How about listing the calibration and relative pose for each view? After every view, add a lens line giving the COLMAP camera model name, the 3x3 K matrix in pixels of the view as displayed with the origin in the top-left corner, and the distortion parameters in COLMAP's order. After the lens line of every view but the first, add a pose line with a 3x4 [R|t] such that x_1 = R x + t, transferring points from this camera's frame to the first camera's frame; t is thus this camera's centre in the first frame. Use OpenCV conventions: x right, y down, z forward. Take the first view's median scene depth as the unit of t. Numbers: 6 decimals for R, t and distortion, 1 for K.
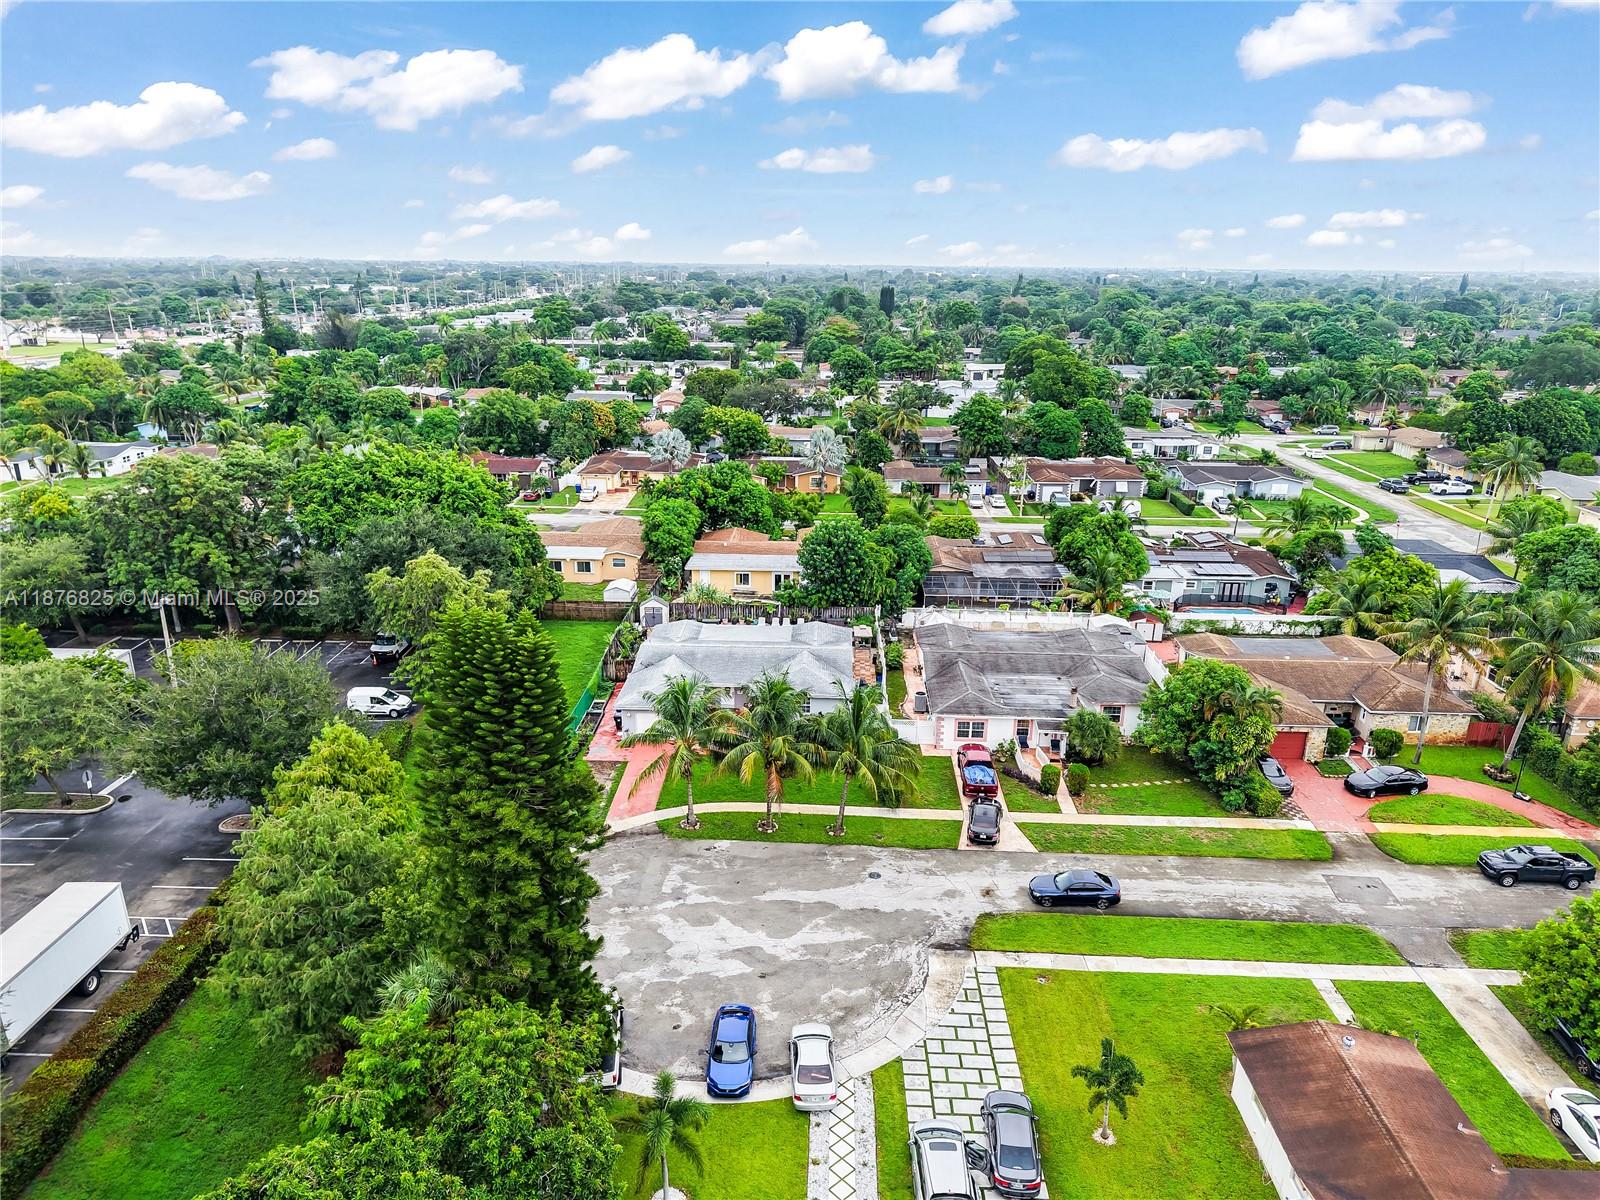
lens RADIAL K [[1069.6, 0, 800.0], [0, 1069.6, 600.0], [0, 0, 1]] dist [0.055891, -0.088233]
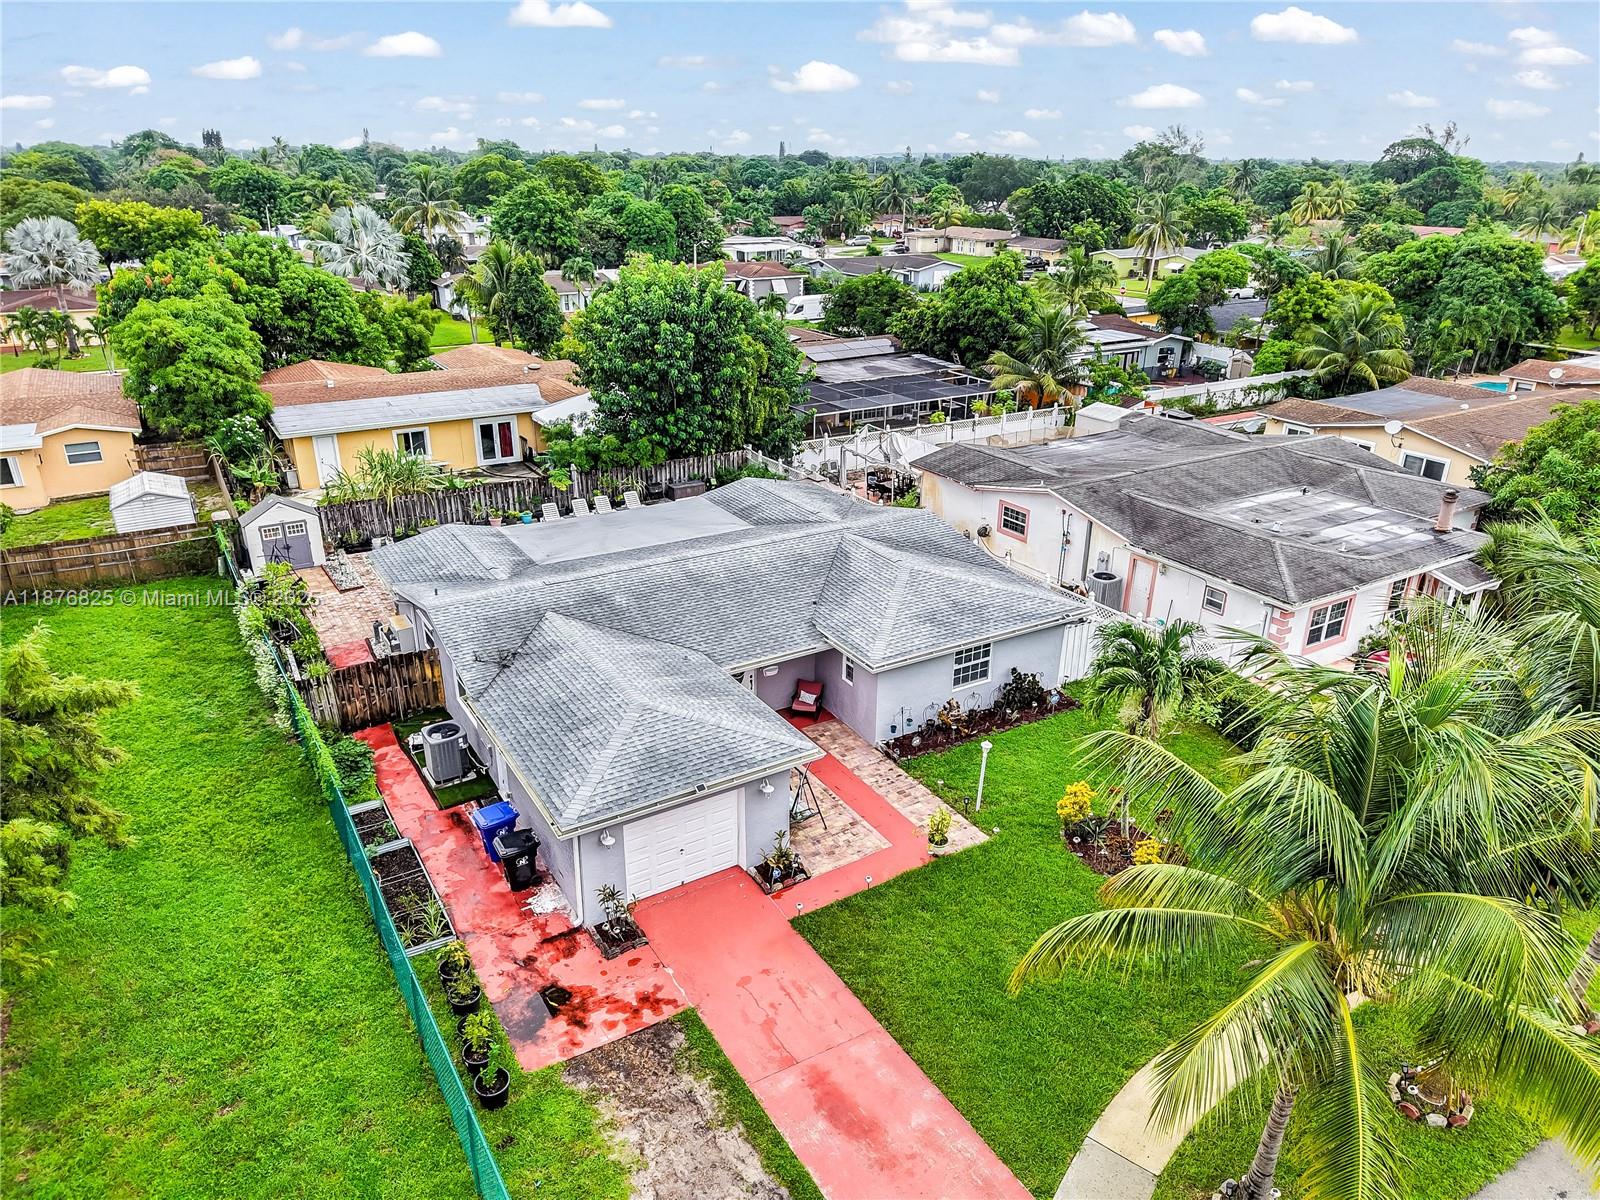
lens RADIAL K [[1069.6, 0, 800.0], [0, 1069.6, 600.0], [0, 0, 1]] dist [0.055891, -0.088233]
pose [[0.832717, -0.210769, 0.512015, -0.182162], [0.161971, 0.976992, 0.138754, 0.010360], [-0.529479, -0.032611, 0.847696, 0.538948]]
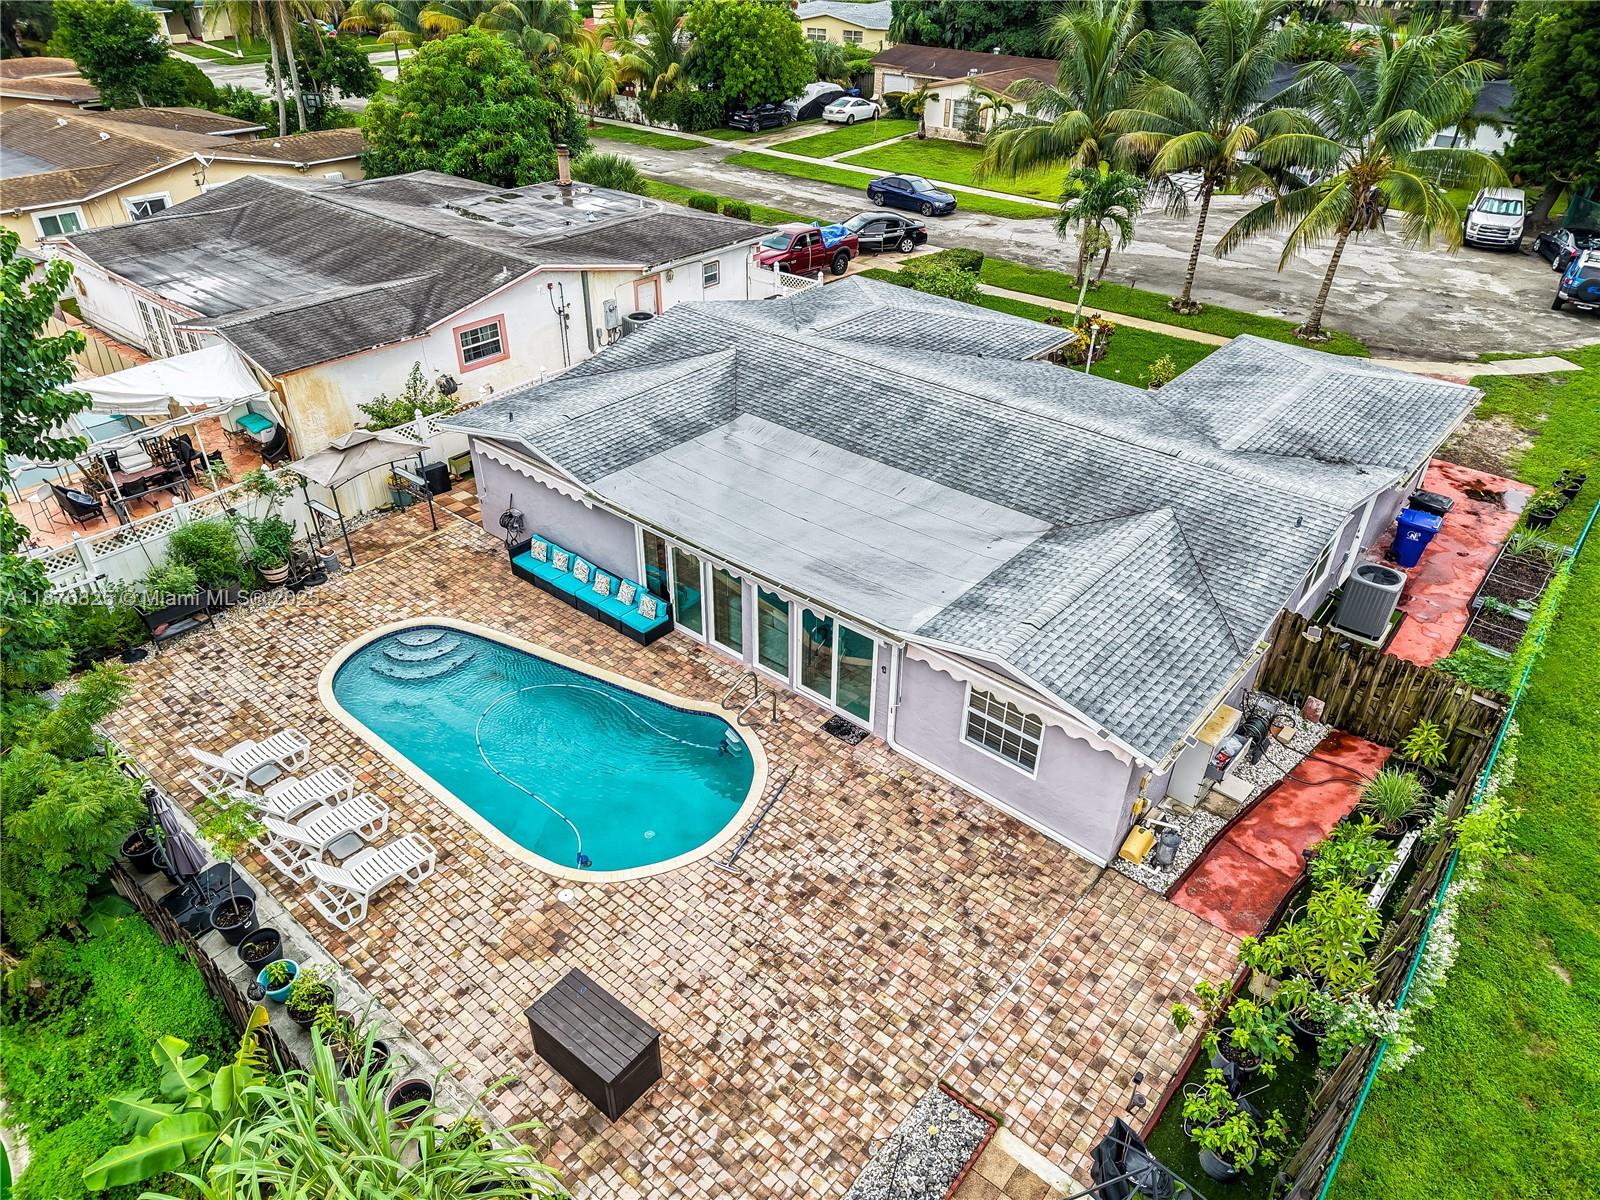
lens RADIAL K [[1069.6, 0, 800.0], [0, 1069.6, 600.0], [0, 0, 1]] dist [0.055891, -0.088233]
pose [[-0.784418, -0.359423, 0.505473, -0.146979], [0.159702, 0.670449, 0.724564, -0.103963], [-0.599319, 0.649086, -0.468512, 0.973559]]
